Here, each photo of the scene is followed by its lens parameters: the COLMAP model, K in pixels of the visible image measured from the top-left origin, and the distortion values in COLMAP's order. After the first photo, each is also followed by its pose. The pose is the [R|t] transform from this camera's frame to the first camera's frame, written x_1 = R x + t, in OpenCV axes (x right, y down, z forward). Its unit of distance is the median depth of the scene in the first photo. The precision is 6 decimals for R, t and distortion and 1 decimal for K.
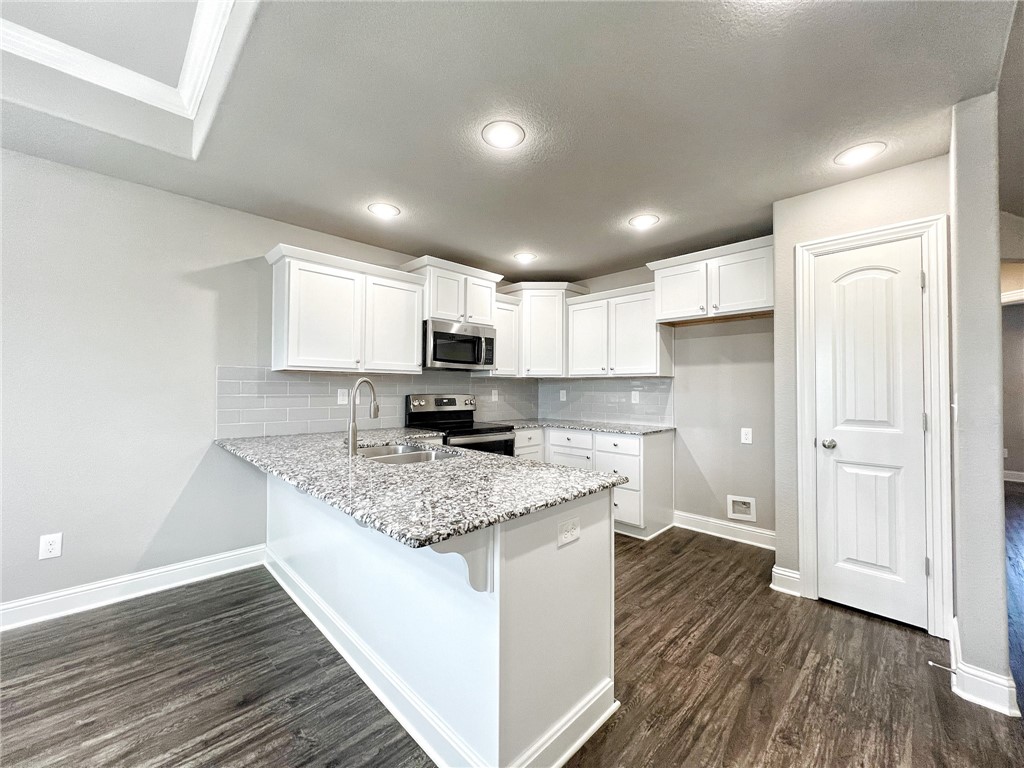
lens RADIAL K [[412.3, 0, 511.3], [0, 412.3, 377.2], [0, 0, 1]] dist [-0.004010, 0.001028]
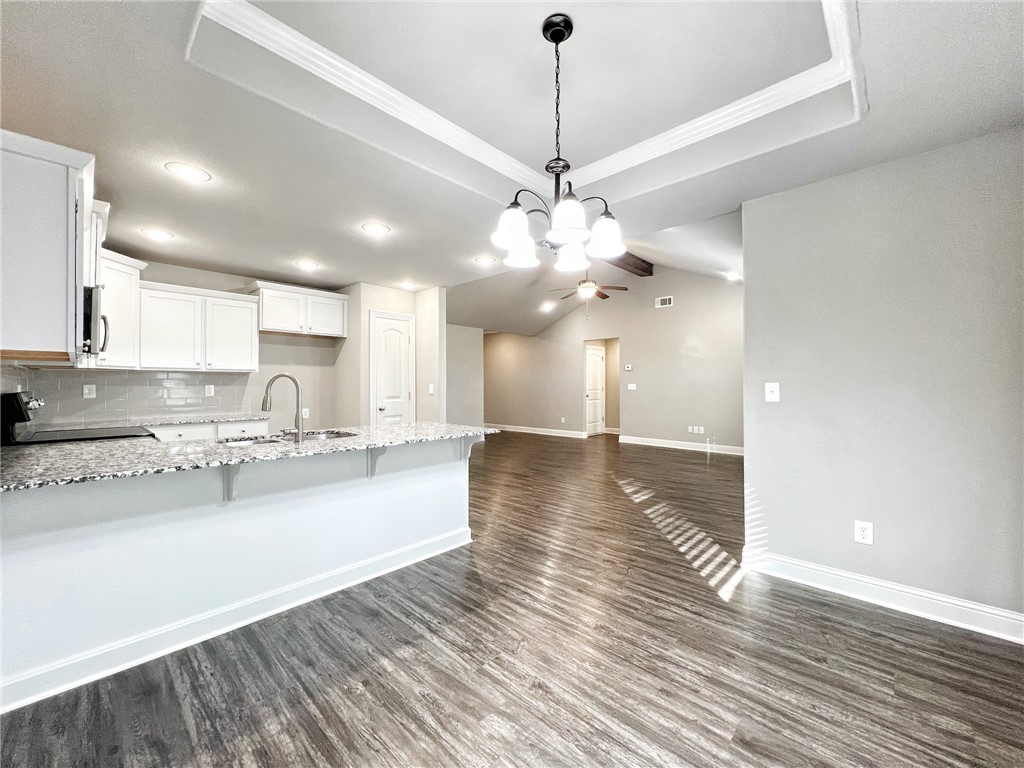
lens RADIAL K [[412.3, 0, 507.6], [0, 412.3, 378.9], [0, 0, 1]] dist [-0.004010, 0.001028]
pose [[-0.029996, 0.007712, 0.999520, -0.960135], [-0.024943, 0.999653, -0.008462, 0.008565], [-0.999239, -0.025185, -0.029794, 0.296980]]
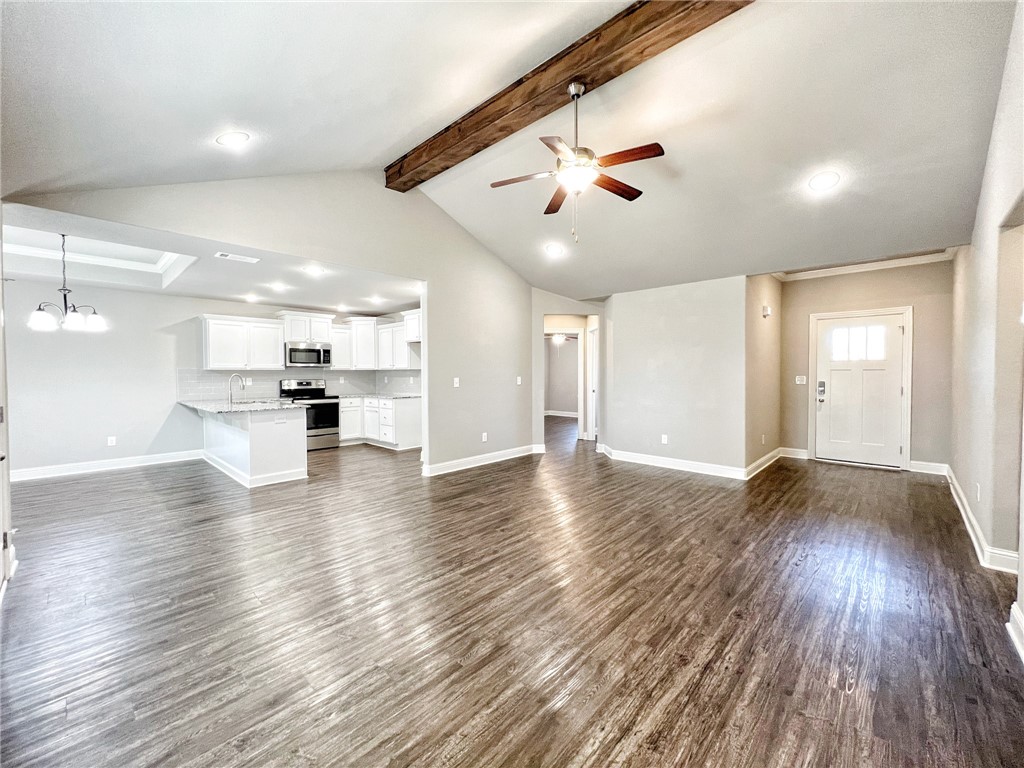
lens RADIAL K [[412.3, 0, 511.3], [0, 412.3, 378.9], [0, 0, 1]] dist [-0.004010, 0.001028]
pose [[0.999312, -0.010749, 0.035484, 0.819078], [0.009259, 0.999079, 0.041892, -0.037209], [-0.035902, -0.041535, 0.998492, -1.044790]]
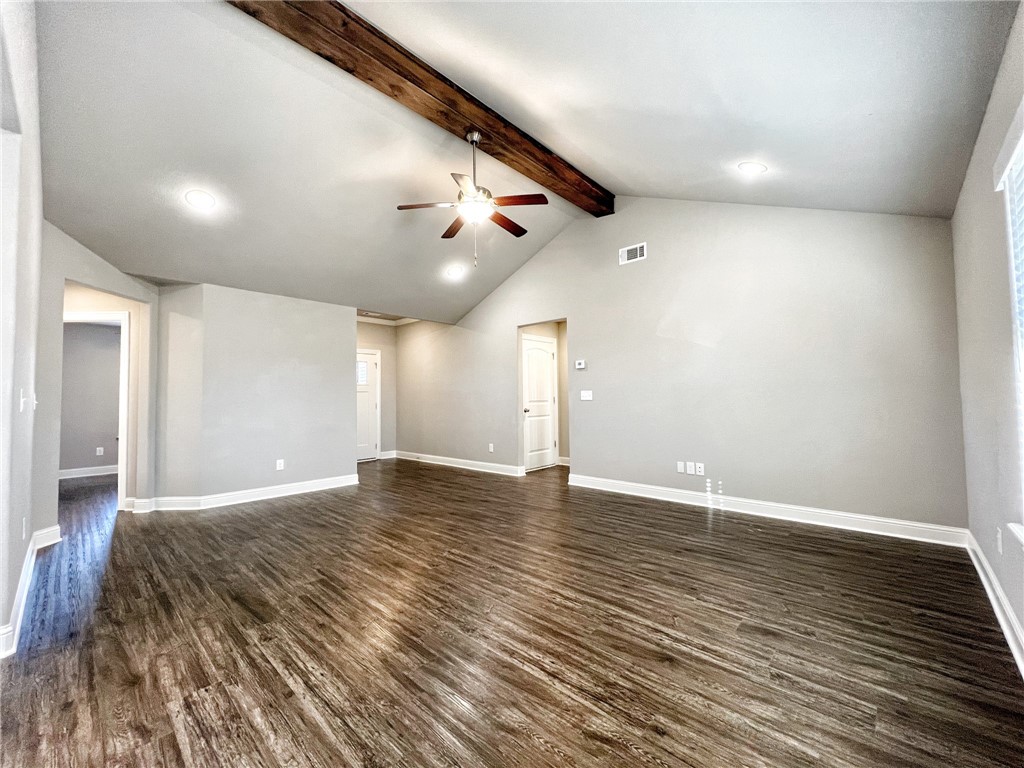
lens RADIAL K [[412.3, 0, 506.5], [0, 412.3, 378.7], [0, 0, 1]] dist [-0.004010, 0.001028]
pose [[-0.034289, 0.044115, 0.998438, -0.021512], [-0.012679, 0.998926, -0.044572, 0.027730], [-0.999332, -0.014187, -0.033693, -0.180221]]
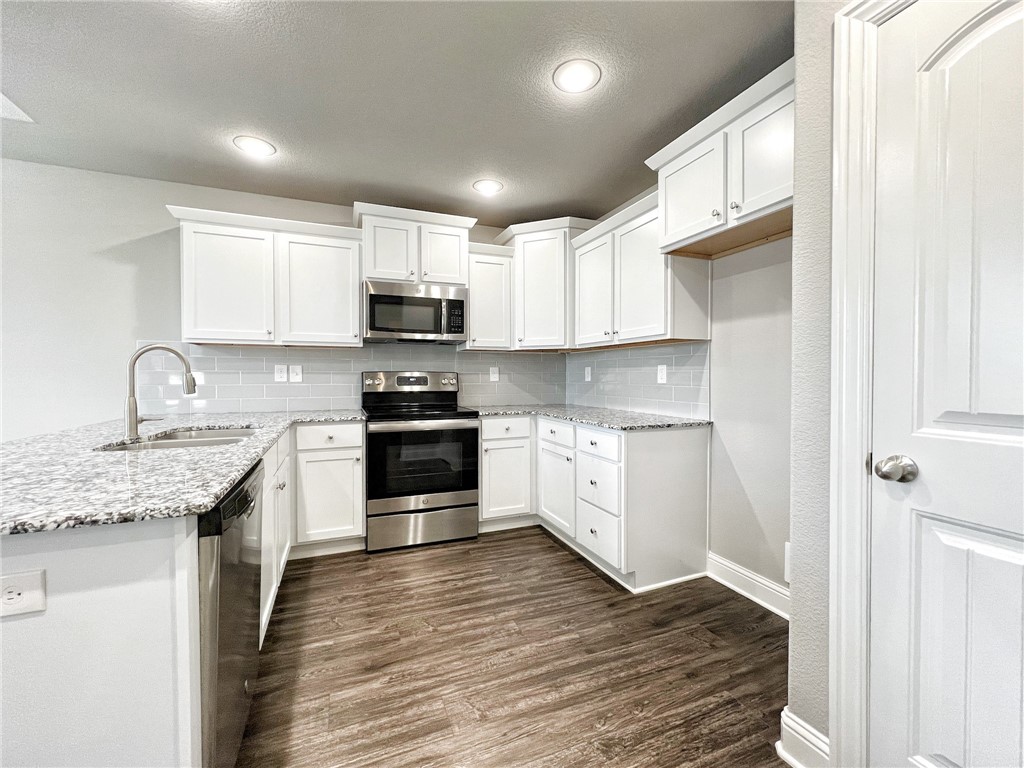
lens RADIAL K [[412.3, 0, 522.9], [0, 412.3, 380.2], [0, 0, 1]] dist [-0.004010, 0.001028]
pose [[0.926743, -0.002394, -0.375689, 0.410716], [0.016323, 0.999292, 0.033897, 0.038232], [0.375342, -0.037546, 0.926126, 0.344875]]
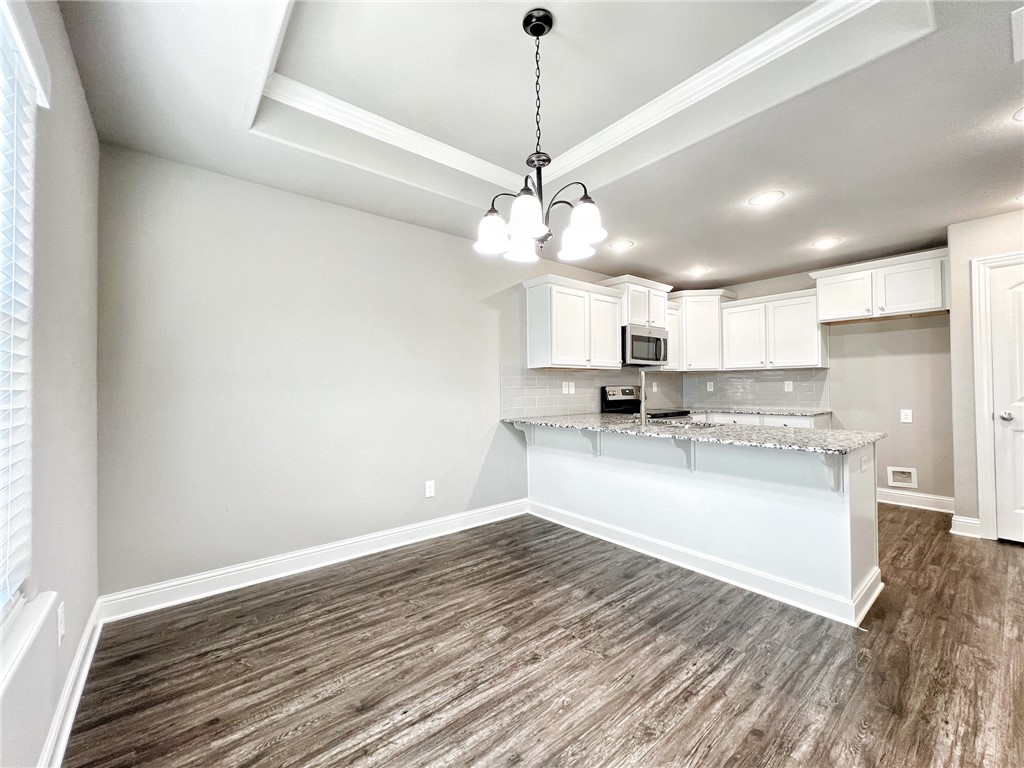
lens RADIAL K [[412.3, 0, 508.7], [0, 412.3, 384.4], [0, 0, 1]] dist [-0.004010, 0.001028]
pose [[0.995083, -0.016170, -0.097713, -0.445552], [0.018287, 0.999616, 0.020805, 0.005213], [0.097339, -0.022490, 0.994997, -0.286686]]
